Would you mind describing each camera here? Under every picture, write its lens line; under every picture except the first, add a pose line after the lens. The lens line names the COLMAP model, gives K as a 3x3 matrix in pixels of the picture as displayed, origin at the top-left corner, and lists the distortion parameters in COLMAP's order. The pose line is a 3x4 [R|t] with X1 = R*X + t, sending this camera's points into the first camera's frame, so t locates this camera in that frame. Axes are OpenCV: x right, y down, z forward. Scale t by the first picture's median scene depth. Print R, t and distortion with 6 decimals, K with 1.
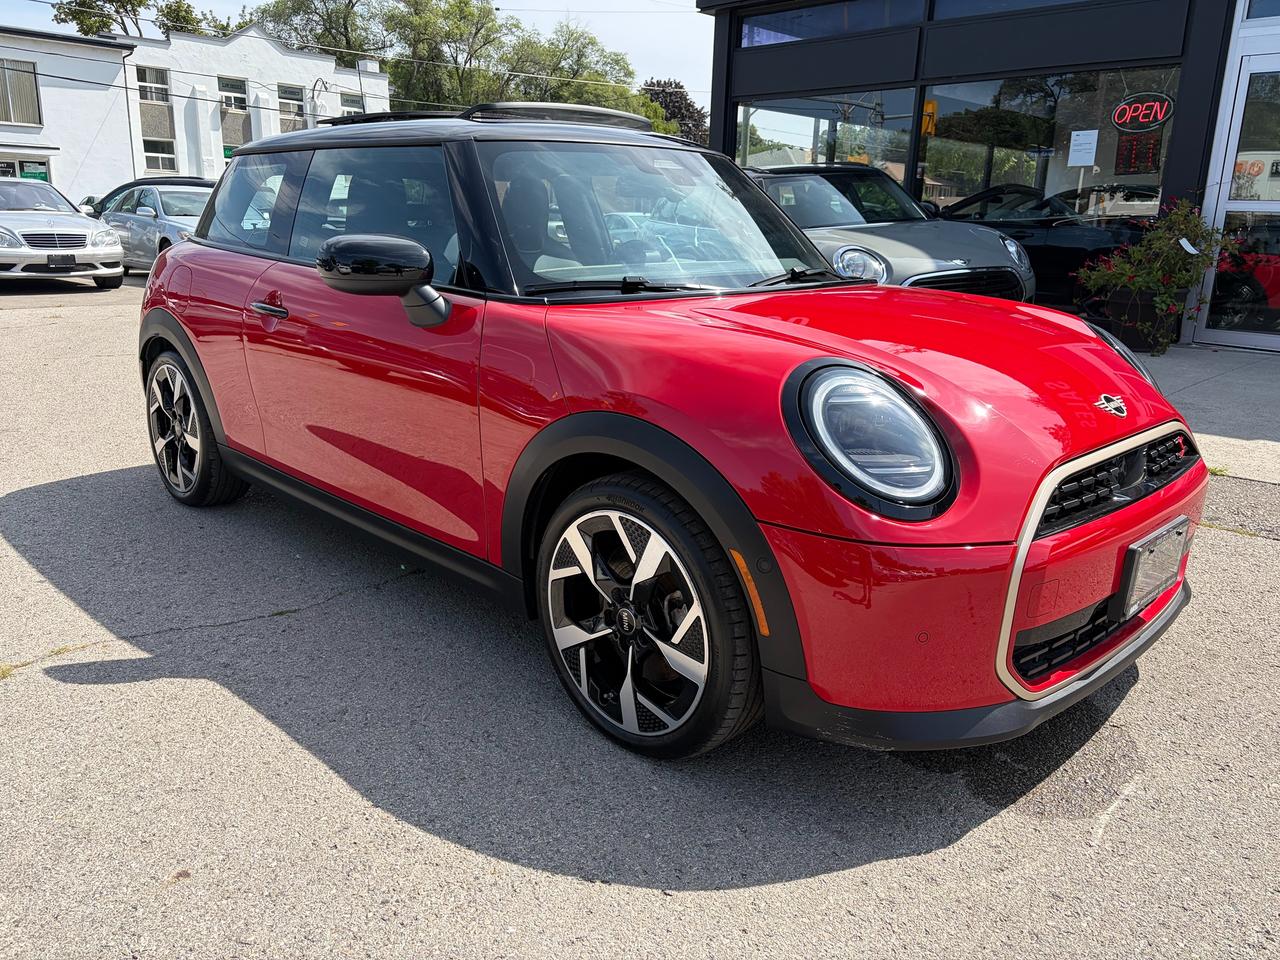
lens RADIAL K [[970.2, 0, 636.5], [0, 970.2, 476.3], [0, 0, 1]] dist [0.027562, -0.033801]
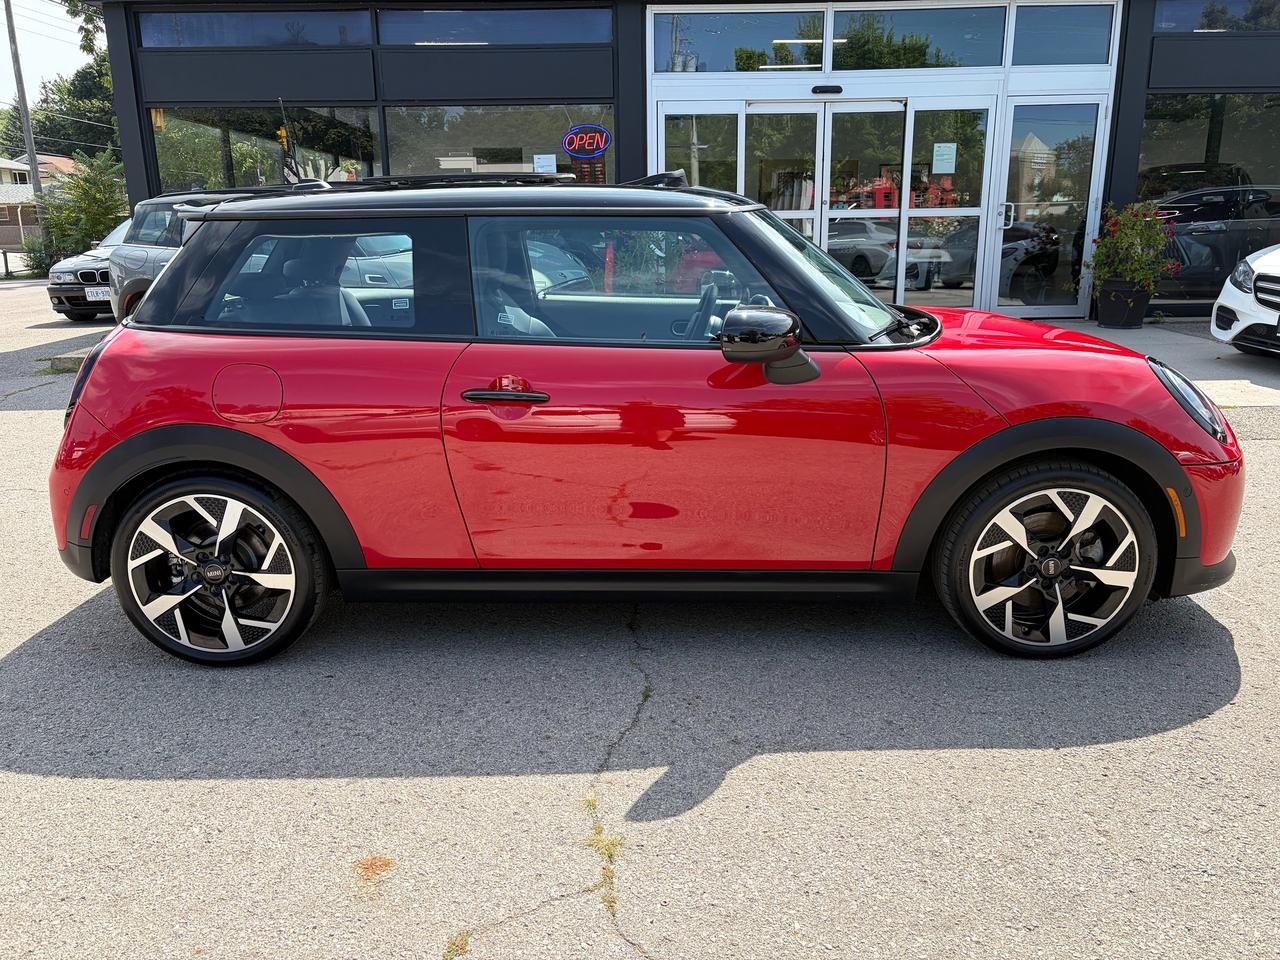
lens RADIAL K [[970.2, 0, 632.3], [0, 970.2, 485.6], [0, 0, 1]] dist [0.027562, -0.033801]
pose [[0.710508, -0.215808, 0.669780, -1.255702], [0.207246, 0.973771, 0.093908, -0.204056], [-0.672479, 0.072087, 0.736597, 0.351368]]
